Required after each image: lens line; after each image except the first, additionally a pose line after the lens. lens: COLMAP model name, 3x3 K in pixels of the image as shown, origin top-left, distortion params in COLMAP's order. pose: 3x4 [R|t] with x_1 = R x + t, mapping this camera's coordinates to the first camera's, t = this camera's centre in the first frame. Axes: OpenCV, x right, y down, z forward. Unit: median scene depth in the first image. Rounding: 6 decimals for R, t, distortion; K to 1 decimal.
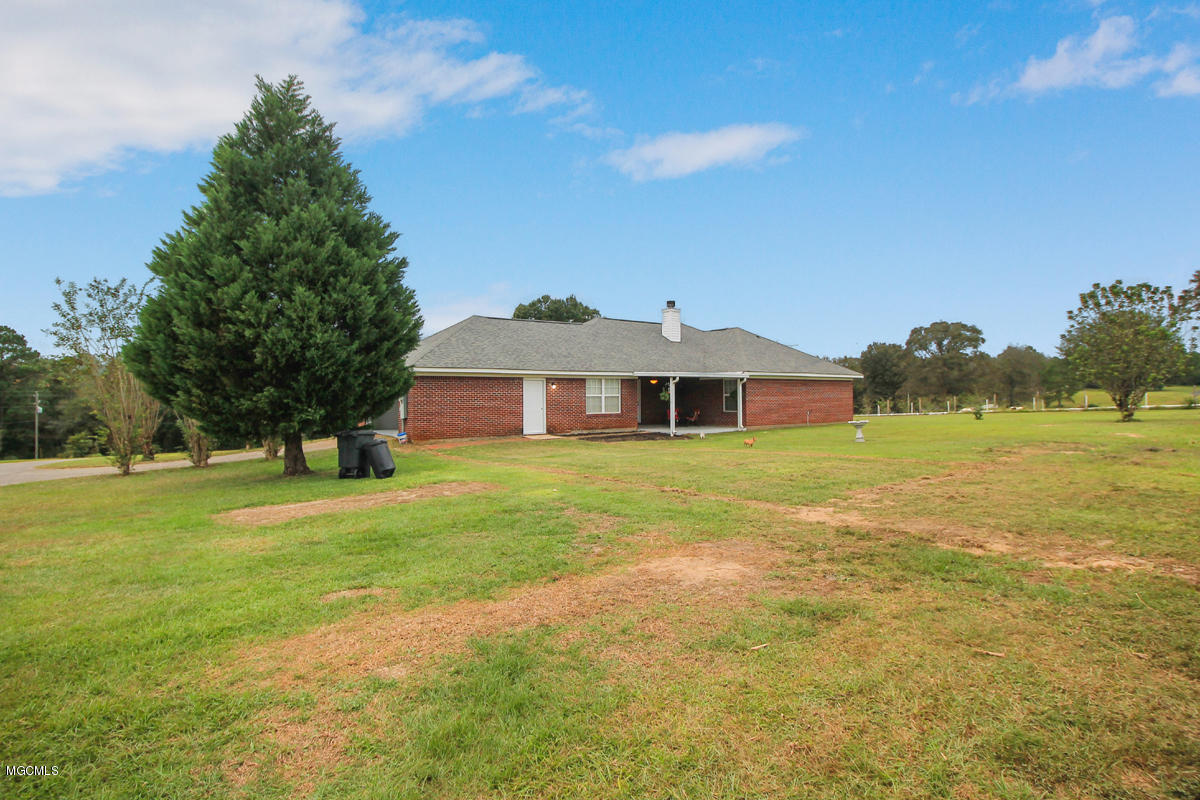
lens RADIAL K [[565.4, 0, 601.0], [0, 565.4, 388.9], [0, 0, 1]] dist [-0.000957, -0.011743]
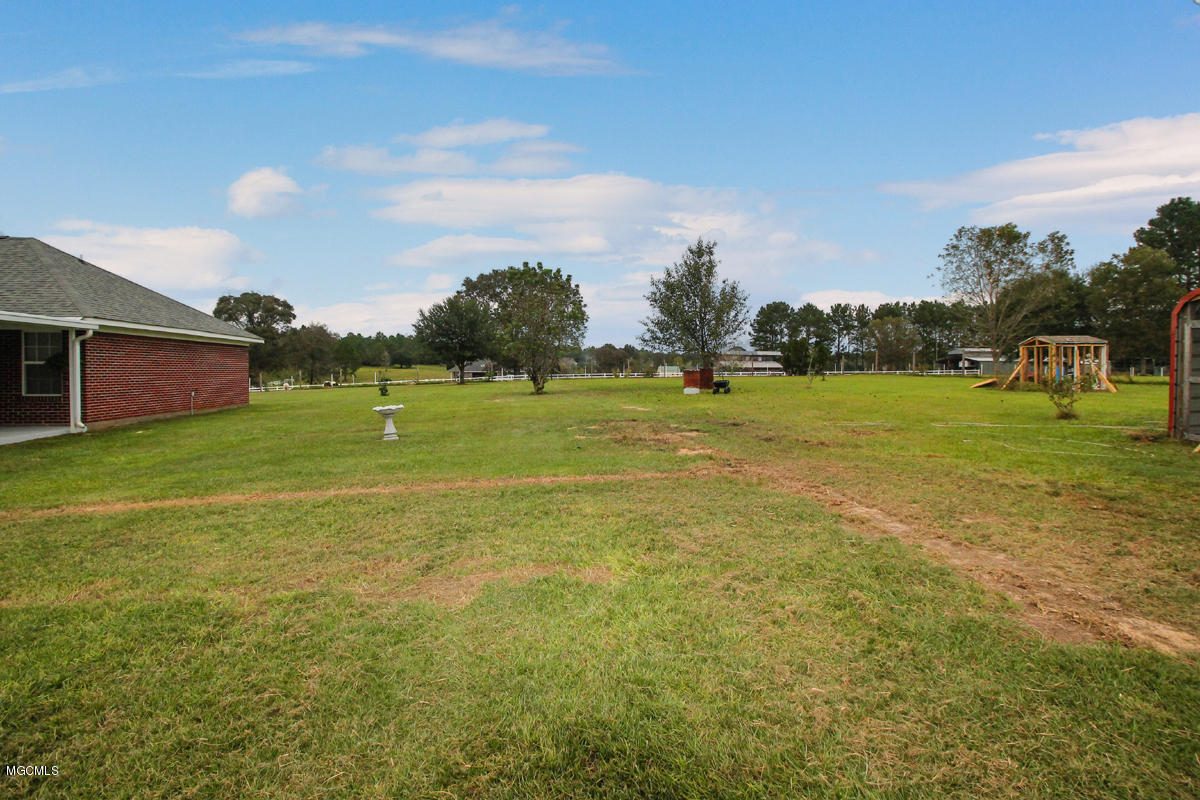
lens RADIAL K [[560.5, 0, 597.7], [0, 560.5, 383.6], [0, 0, 1]] dist [-0.001835, -0.012869]
pose [[0.431218, -0.012346, 0.902163, -0.001059], [-0.019221, 0.999554, 0.022866, 0.009157], [-0.902043, -0.027201, 0.430788, 0.364397]]
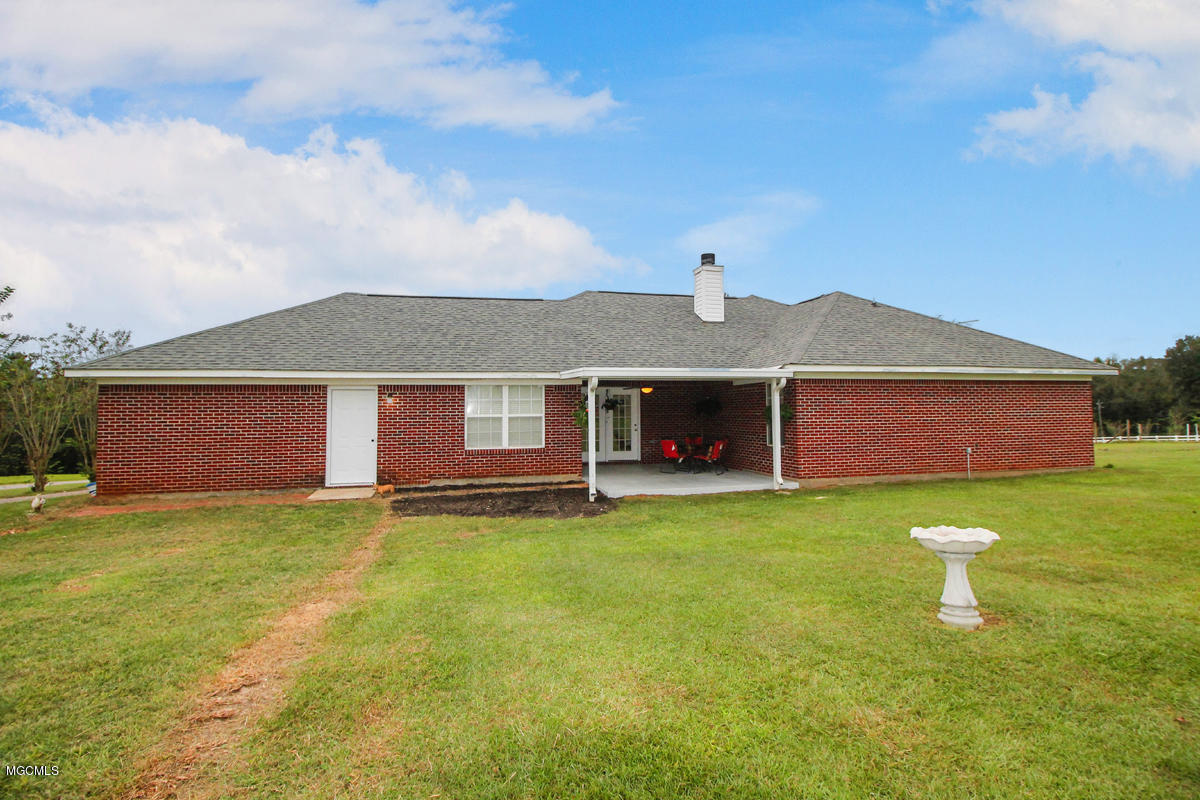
lens RADIAL K [[565.4, 0, 601.0], [0, 565.4, 388.9], [0, 0, 1]] dist [-0.000957, -0.011743]
pose [[0.933385, -0.018575, -0.358395, 0.281747], [0.008838, 0.999547, -0.028787, 0.002102], [0.358767, 0.023702, 0.933126, 0.504165]]
